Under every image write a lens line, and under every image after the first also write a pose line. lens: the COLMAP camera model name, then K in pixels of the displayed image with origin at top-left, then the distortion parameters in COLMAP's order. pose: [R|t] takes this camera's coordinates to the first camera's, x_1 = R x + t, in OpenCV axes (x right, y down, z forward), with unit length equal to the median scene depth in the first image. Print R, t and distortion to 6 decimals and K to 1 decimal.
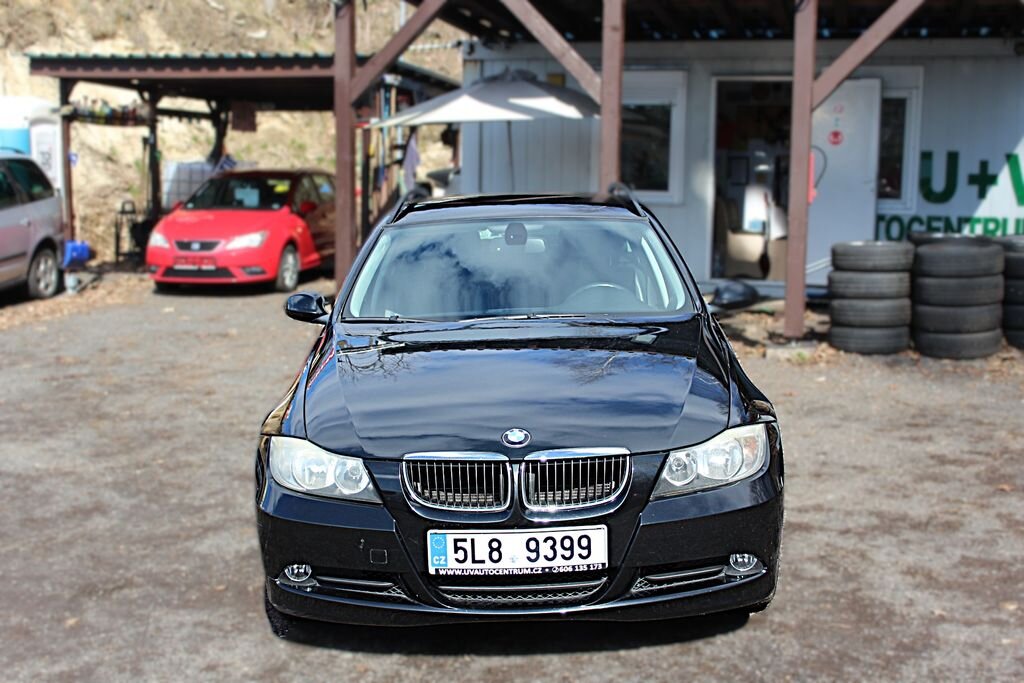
lens RADIAL K [[1266.0, 0, 507.6], [0, 1266.0, 345.3], [0, 0, 1]] dist [-0.059379, 0.000000]
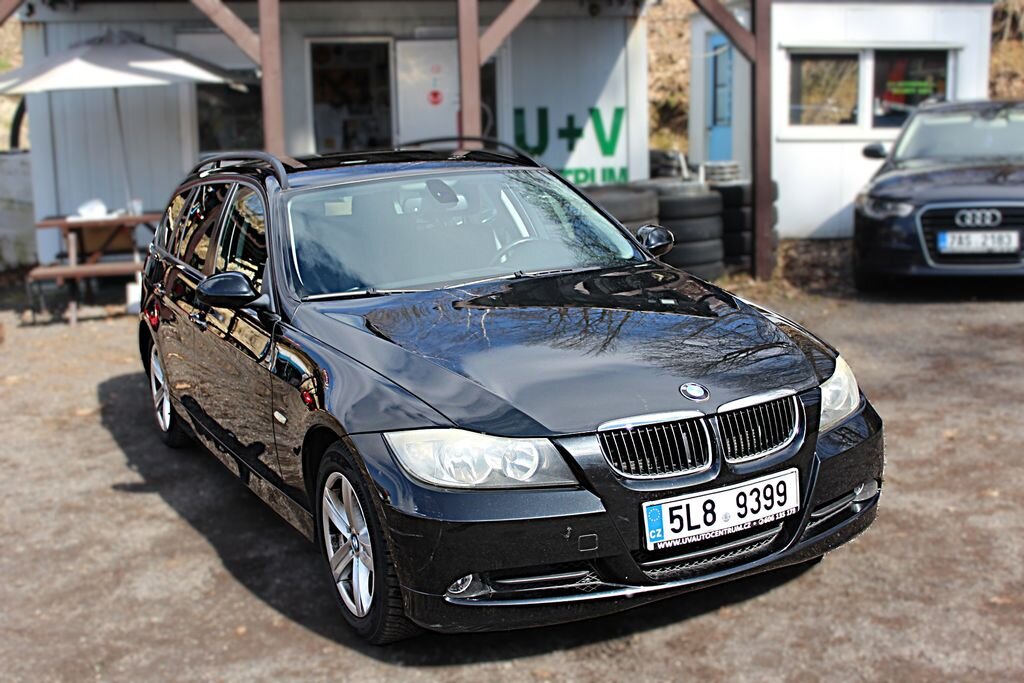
lens RADIAL K [[1270.2, 0, 512.6], [0, 1270.2, 334.6], [0, 0, 1]] dist [-0.059752, 0.000000]
pose [[0.884697, -0.104769, 0.454241, -0.547024], [0.099701, 0.994396, 0.035173, -0.016909], [-0.455380, 0.014171, 0.890184, 0.222551]]
